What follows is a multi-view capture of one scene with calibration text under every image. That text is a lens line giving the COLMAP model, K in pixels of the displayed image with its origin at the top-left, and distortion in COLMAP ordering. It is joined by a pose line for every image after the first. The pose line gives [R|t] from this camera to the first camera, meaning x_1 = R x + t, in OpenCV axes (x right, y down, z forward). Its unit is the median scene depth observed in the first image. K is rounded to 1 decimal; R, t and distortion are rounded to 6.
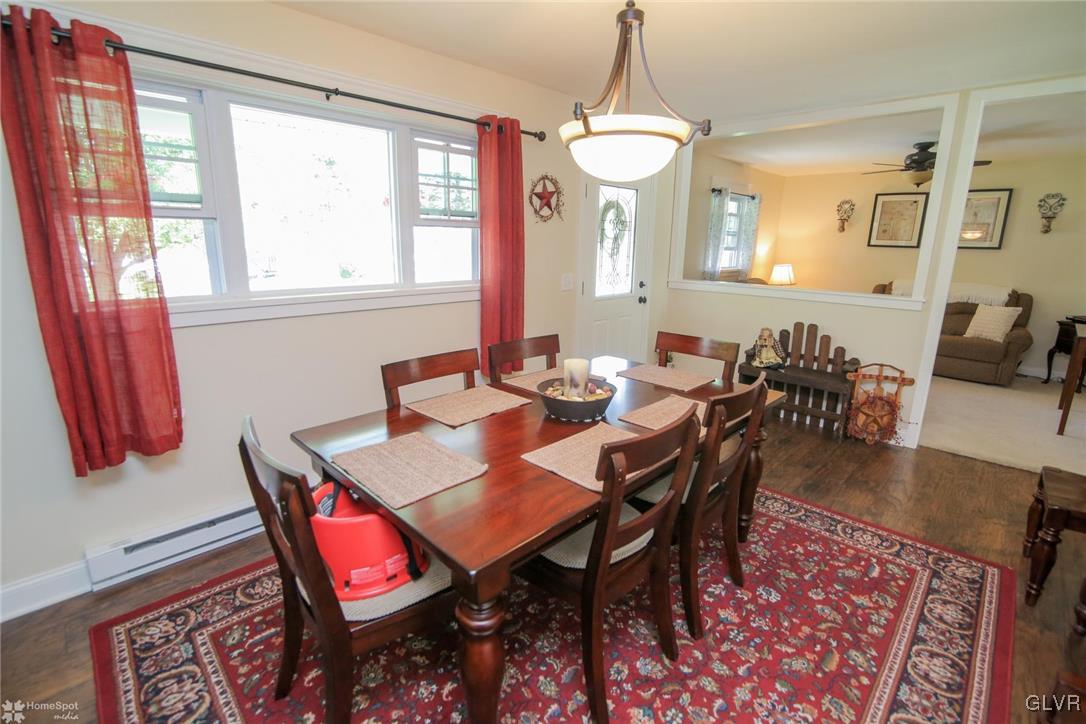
lens RADIAL K [[498.4, 0, 542.3], [0, 498.4, 354.3], [0, 0, 1]] dist [-0.006404, 0.000363]
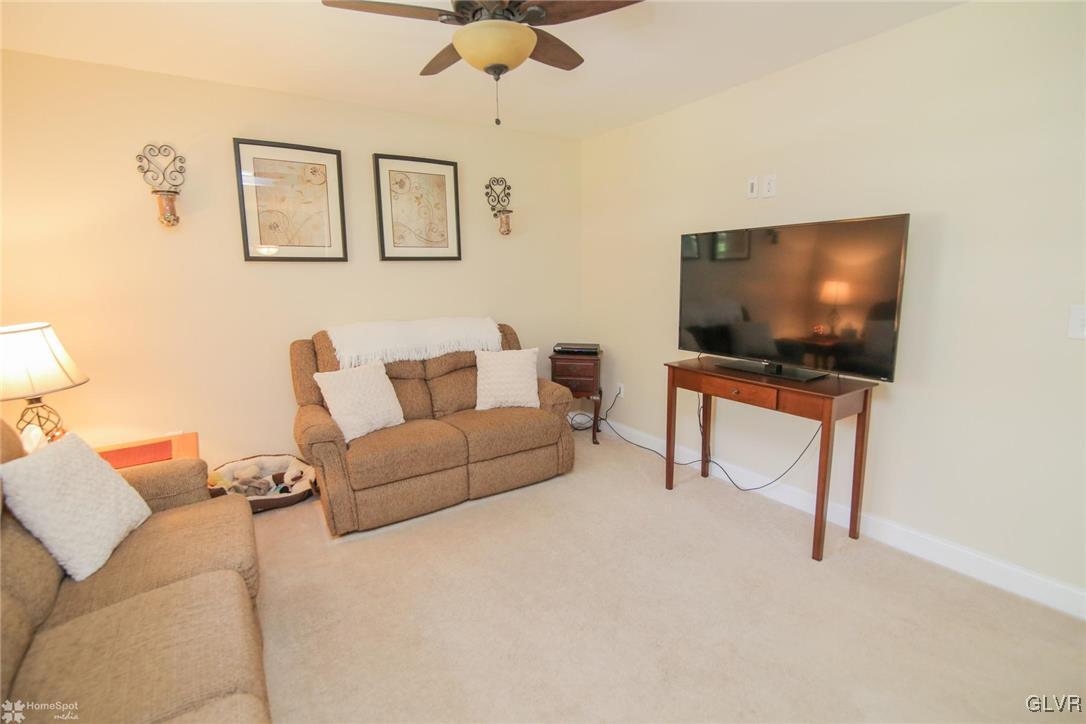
lens RADIAL K [[498.4, 0, 540.5], [0, 498.4, 355.3], [0, 0, 1]] dist [-0.006404, 0.000363]
pose [[0.203885, -0.182384, 0.961856, 0.322615], [0.240982, 0.961613, 0.131257, -0.156381], [-0.948872, 0.205029, 0.240010, 0.787994]]
